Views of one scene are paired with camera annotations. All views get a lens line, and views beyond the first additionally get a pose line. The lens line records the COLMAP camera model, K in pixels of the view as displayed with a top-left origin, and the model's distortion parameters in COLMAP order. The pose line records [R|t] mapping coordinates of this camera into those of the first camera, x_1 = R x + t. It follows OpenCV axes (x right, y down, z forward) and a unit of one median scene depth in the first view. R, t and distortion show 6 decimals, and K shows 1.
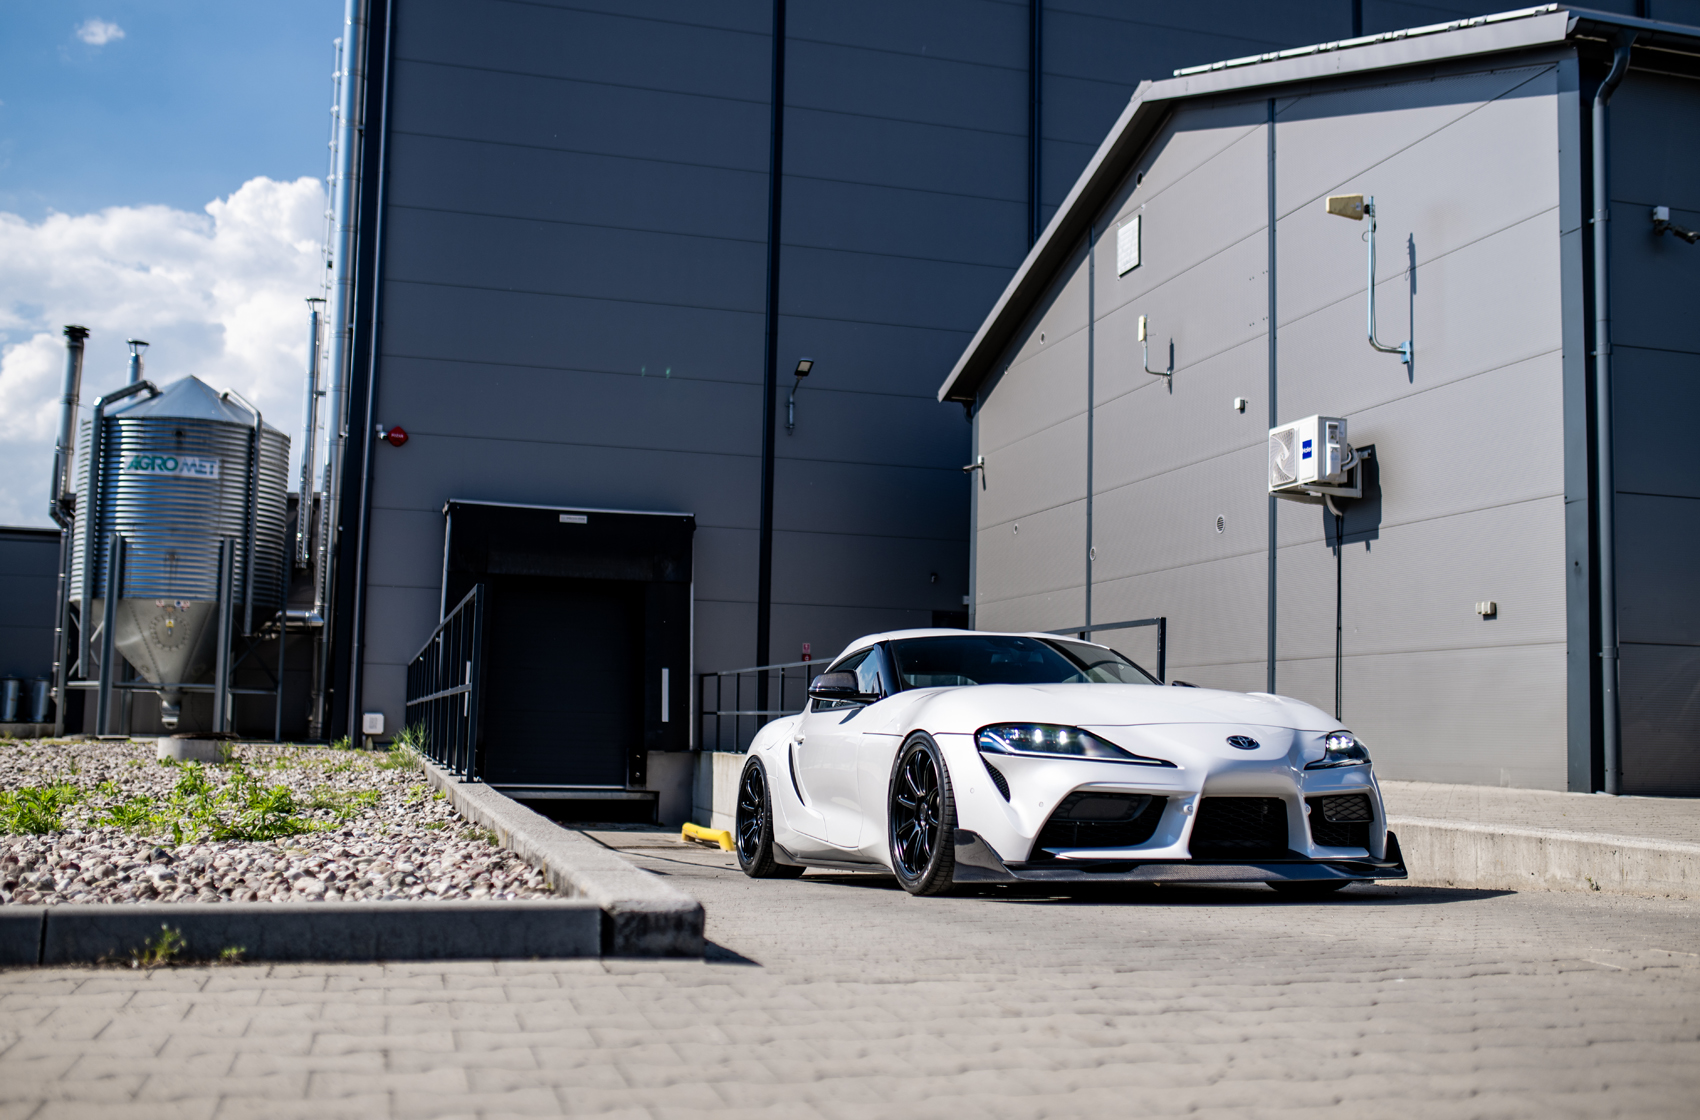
lens RADIAL K [[1673.1, 0, 850.0], [0, 1673.1, 560.0], [0, 0, 1]] dist [-0.075884, 0.113819]
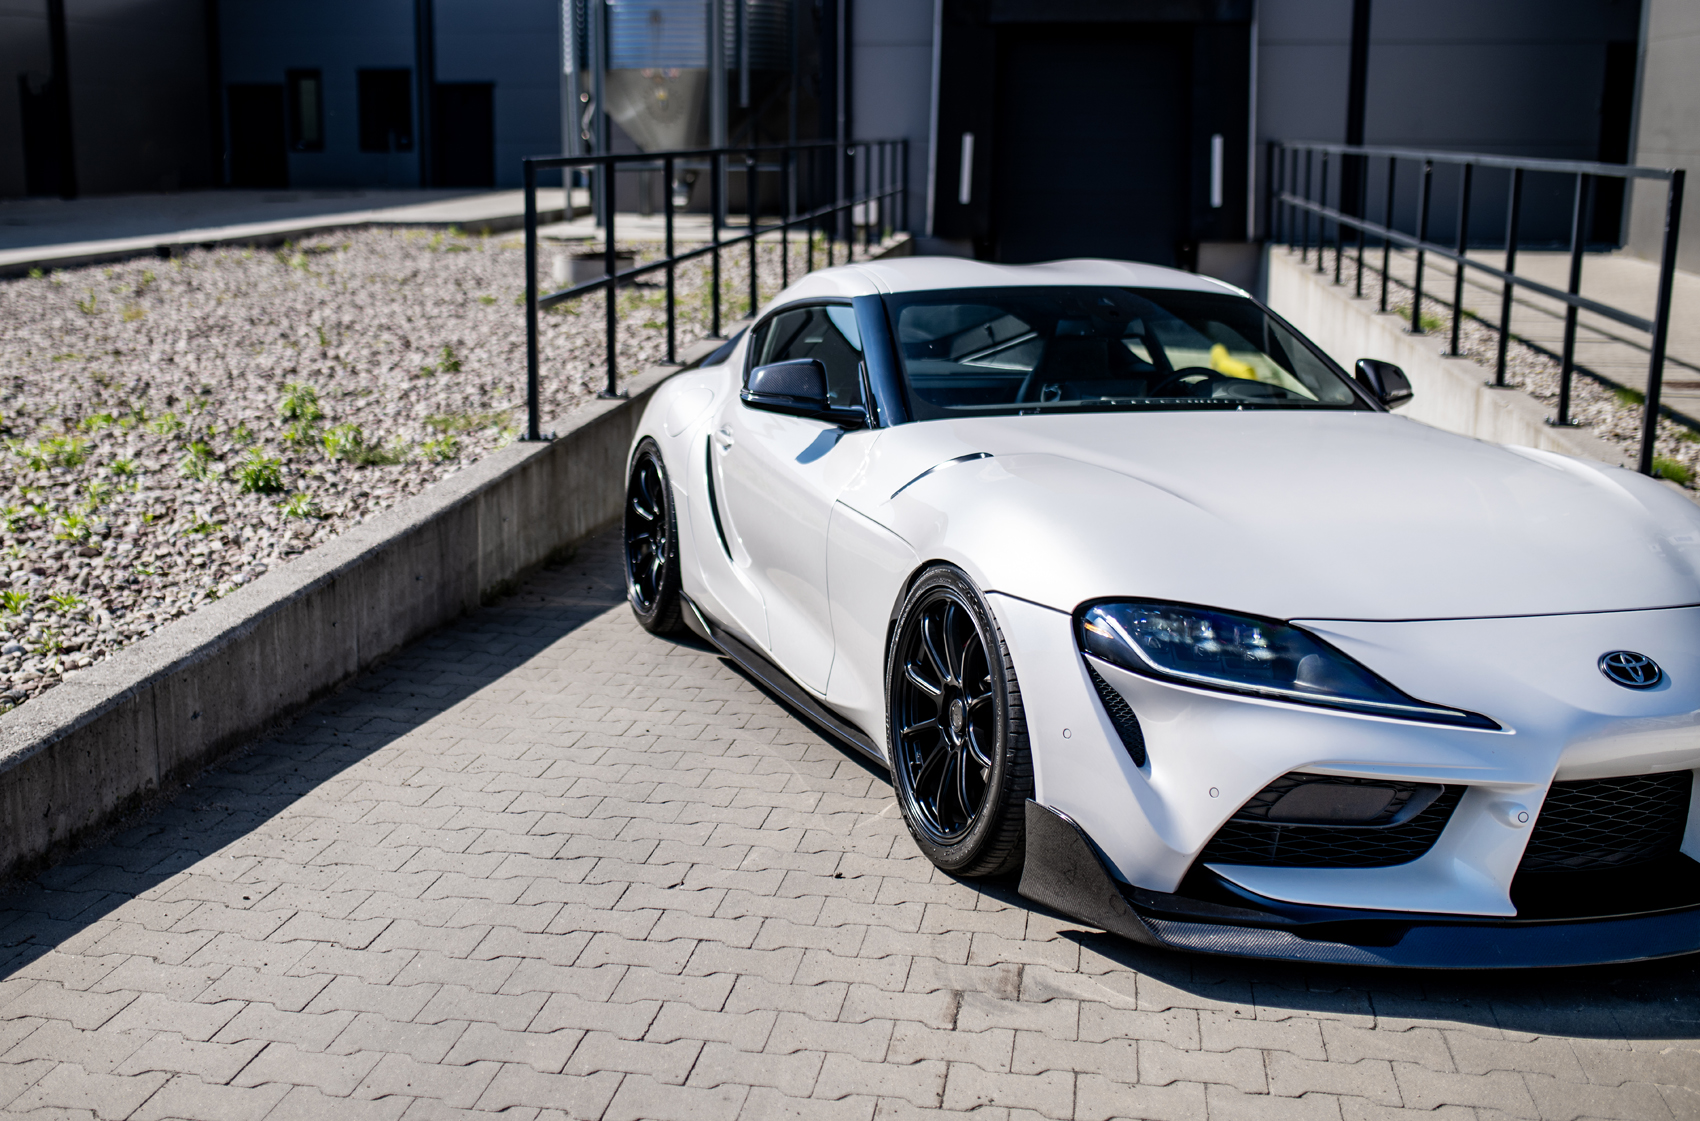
lens RADIAL K [[1819.9, 0, 738.1], [0, 1819.9, 556.8], [0, 0, 1]] dist [0.012218, -0.735152]
pose [[0.896479, 0.073418, -0.436962, 0.128060], [0.069080, 0.950959, 0.301505, -0.031451], [0.437668, -0.300478, 0.847443, 0.237157]]
